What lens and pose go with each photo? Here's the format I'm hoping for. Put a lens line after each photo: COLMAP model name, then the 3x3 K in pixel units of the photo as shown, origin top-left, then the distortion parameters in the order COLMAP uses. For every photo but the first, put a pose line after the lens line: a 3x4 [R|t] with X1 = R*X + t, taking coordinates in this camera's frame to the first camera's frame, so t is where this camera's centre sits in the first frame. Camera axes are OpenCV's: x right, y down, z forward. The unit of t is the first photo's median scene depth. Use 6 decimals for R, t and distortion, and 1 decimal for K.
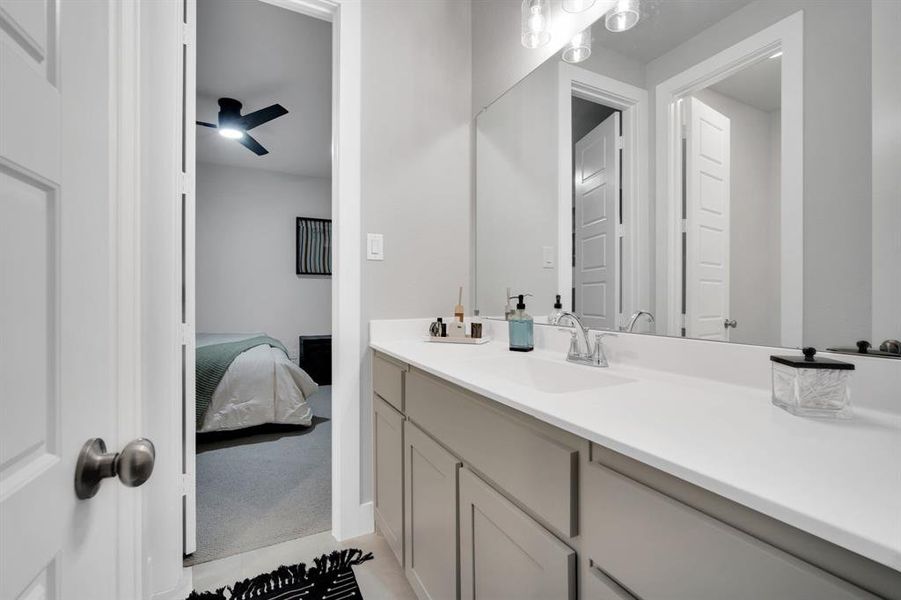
lens RADIAL K [[396.6, 0, 450.3], [0, 396.6, 297.8], [0, 0, 1]] dist [-0.005277, 0.000552]
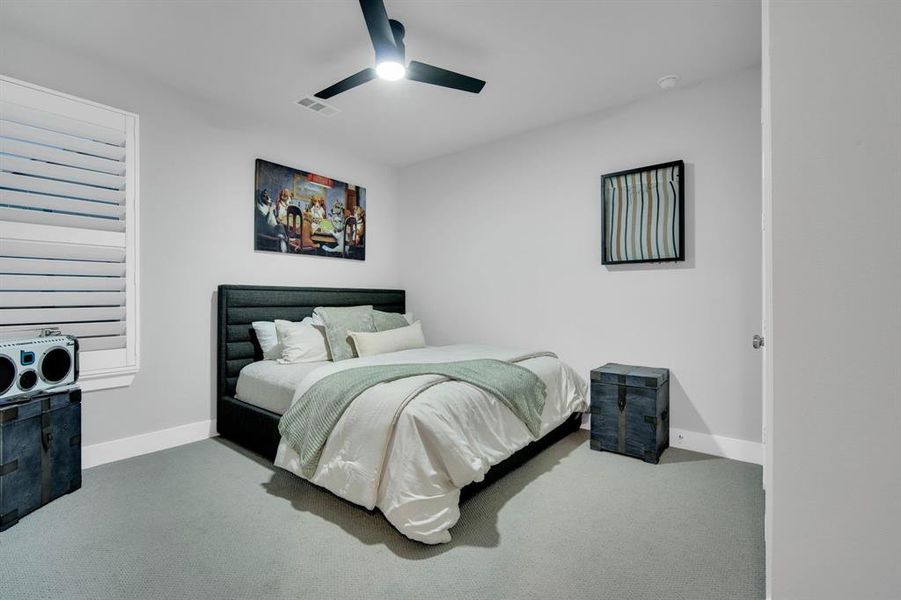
lens RADIAL K [[396.6, 0, 450.3], [0, 396.6, 297.8], [0, 0, 1]] dist [-0.005277, 0.000552]
pose [[0.421546, -0.002236, -0.906804, 0.088243], [-0.000444, 0.999996, -0.002672, -0.004425], [0.906807, 0.001529, 0.421543, 0.505511]]
